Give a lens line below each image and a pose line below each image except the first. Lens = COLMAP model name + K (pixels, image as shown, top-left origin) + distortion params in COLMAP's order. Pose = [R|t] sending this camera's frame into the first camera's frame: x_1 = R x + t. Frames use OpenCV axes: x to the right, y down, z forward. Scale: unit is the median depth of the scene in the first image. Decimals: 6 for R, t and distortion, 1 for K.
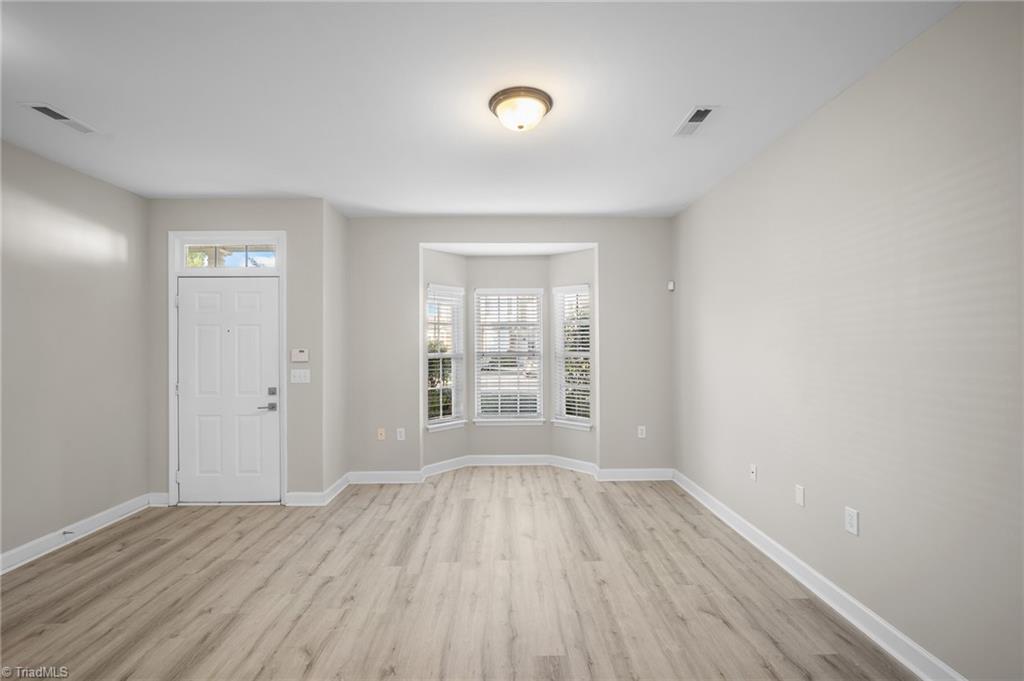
lens RADIAL K [[449.4, 0, 507.7], [0, 449.4, 343.7], [0, 0, 1]] dist [-0.014597, 0.004491]
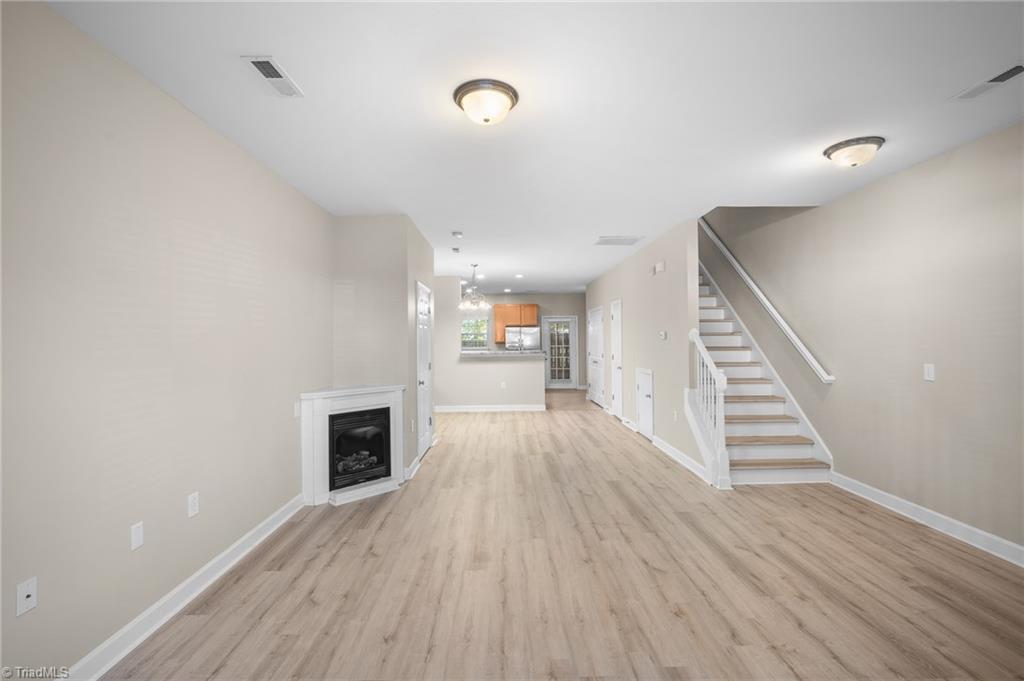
lens RADIAL K [[449.4, 0, 505.2], [0, 449.4, 331.7], [0, 0, 1]] dist [-0.014597, 0.004491]
pose [[-0.999872, 0.015194, 0.005027, -0.006113], [0.015095, 0.999700, -0.019284, 0.001341], [-0.005319, -0.019206, -0.999801, 1.211287]]
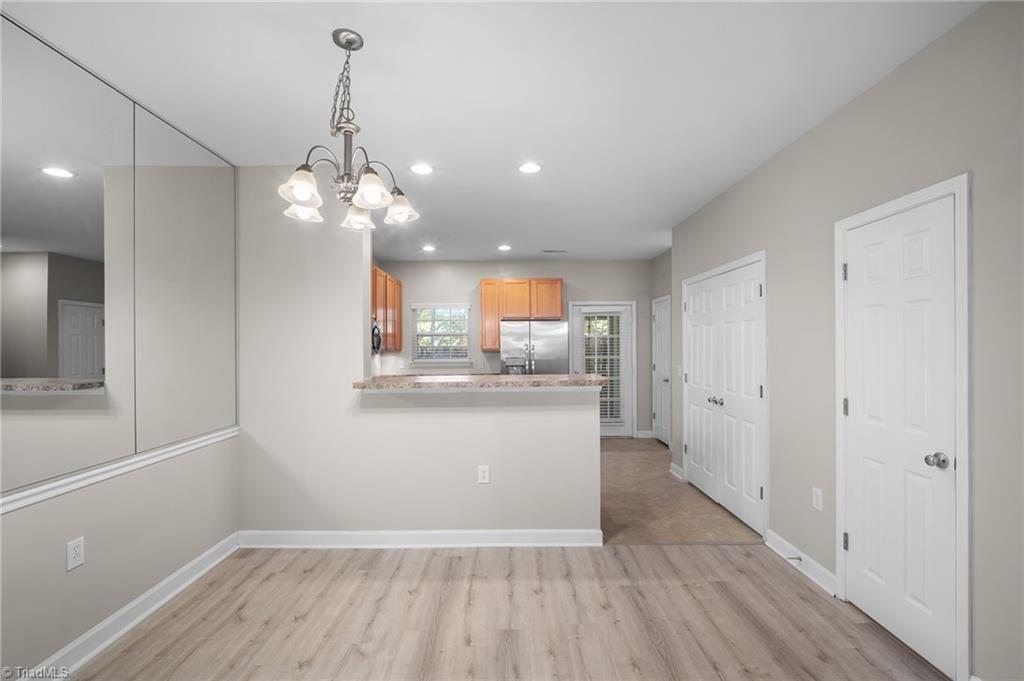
lens RADIAL K [[449.4, 0, 507.7], [0, 449.4, 340.8], [0, 0, 1]] dist [-0.014597, 0.004491]
pose [[-0.999816, 0.011604, 0.015242, -0.039977], [0.011410, 0.999854, -0.012754, 0.000808], [-0.015387, -0.012578, -0.999802, -0.252189]]
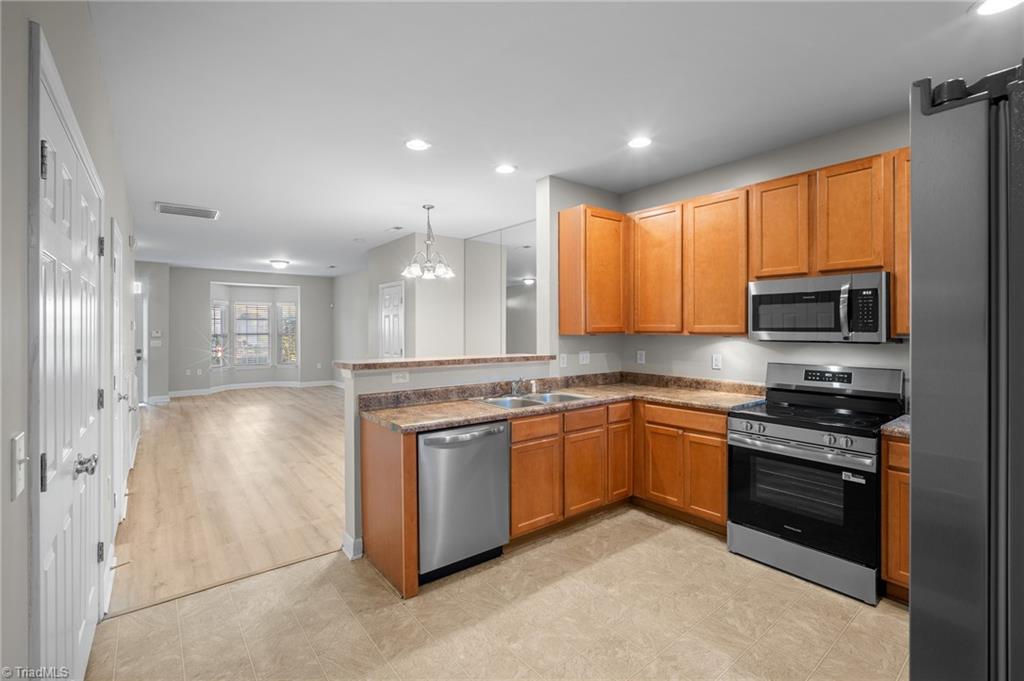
lens RADIAL K [[449.4, 0, 507.3], [0, 449.4, 330.6], [0, 0, 1]] dist [-0.014597, 0.004491]
pose [[0.795128, 0.002144, 0.606438, -0.419219], [-0.002653, 0.999996, -0.000057, 0.005097], [-0.606436, -0.001563, 0.795131, -1.786063]]
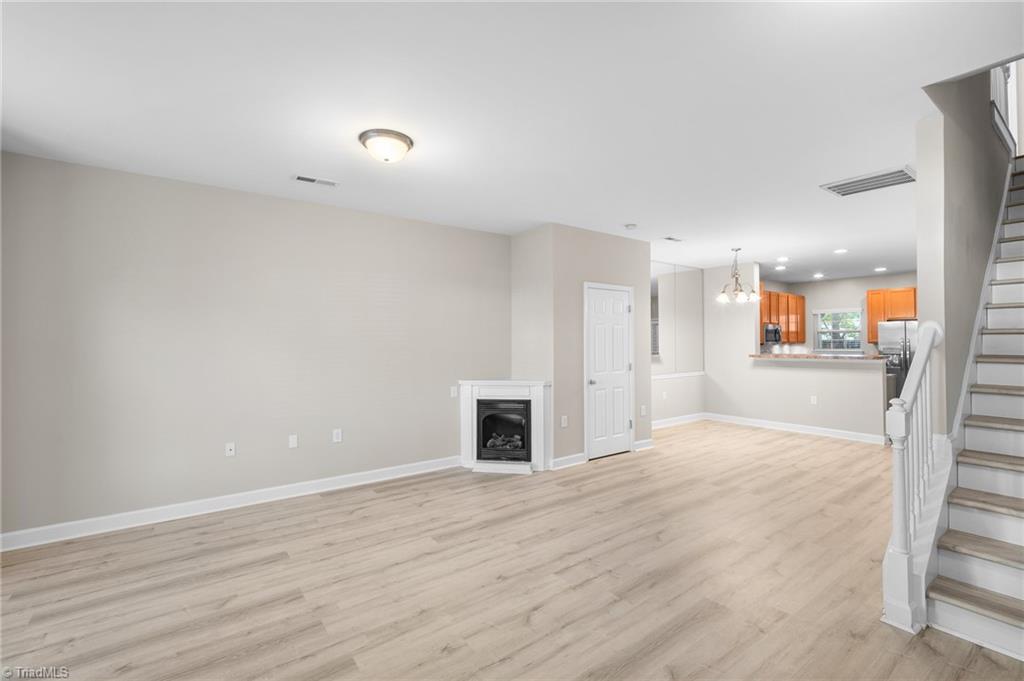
lens RADIAL K [[449.4, 0, 506.3], [0, 449.4, 335.3], [0, 0, 1]] dist [-0.014597, 0.004491]
pose [[-0.578828, 0.015269, 0.815307, -0.688843], [0.004675, 0.999870, -0.015407, 0.001799], [-0.815436, -0.005106, -0.578825, 0.872670]]
